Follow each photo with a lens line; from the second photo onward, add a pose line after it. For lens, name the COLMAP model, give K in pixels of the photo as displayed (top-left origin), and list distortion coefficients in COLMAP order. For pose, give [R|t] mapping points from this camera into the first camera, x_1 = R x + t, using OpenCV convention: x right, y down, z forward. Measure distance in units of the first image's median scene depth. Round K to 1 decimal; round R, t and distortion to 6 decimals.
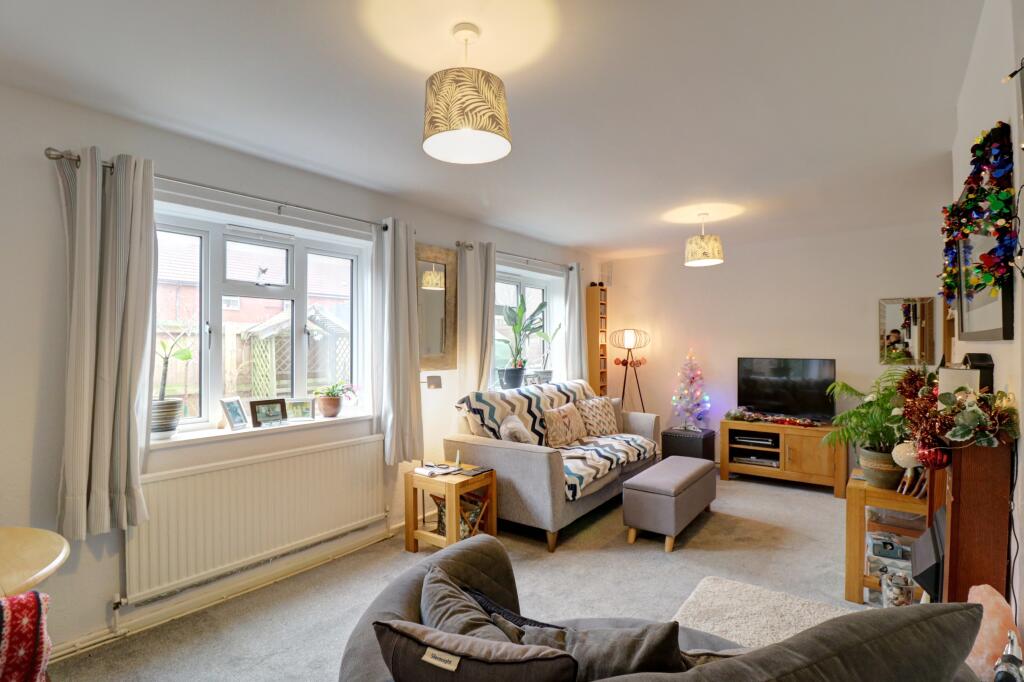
lens RADIAL K [[498.3, 0, 517.1], [0, 498.3, 340.7], [0, 0, 1]] dist [-0.010485, -0.006240]
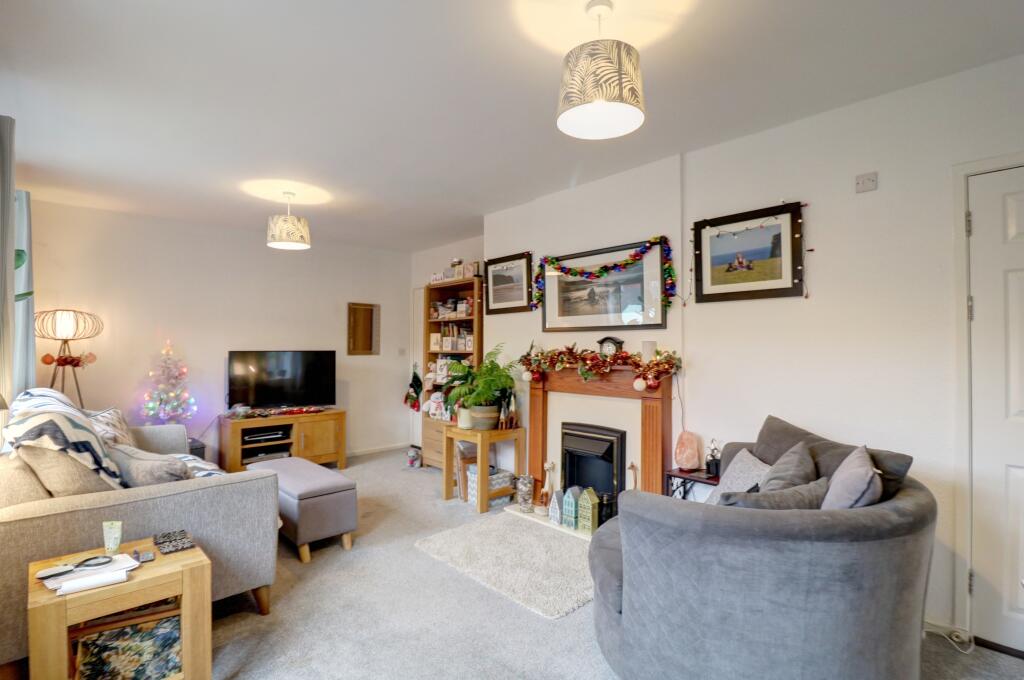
lens RADIAL K [[498.3, 0, 519.2], [0, 498.3, 344.3], [0, 0, 1]] dist [-0.010485, -0.006240]
pose [[0.138208, 0.013997, 0.990304, -0.478902], [-0.009597, 0.999872, -0.012793, 0.035189], [-0.990357, -0.007736, 0.138324, 0.444914]]
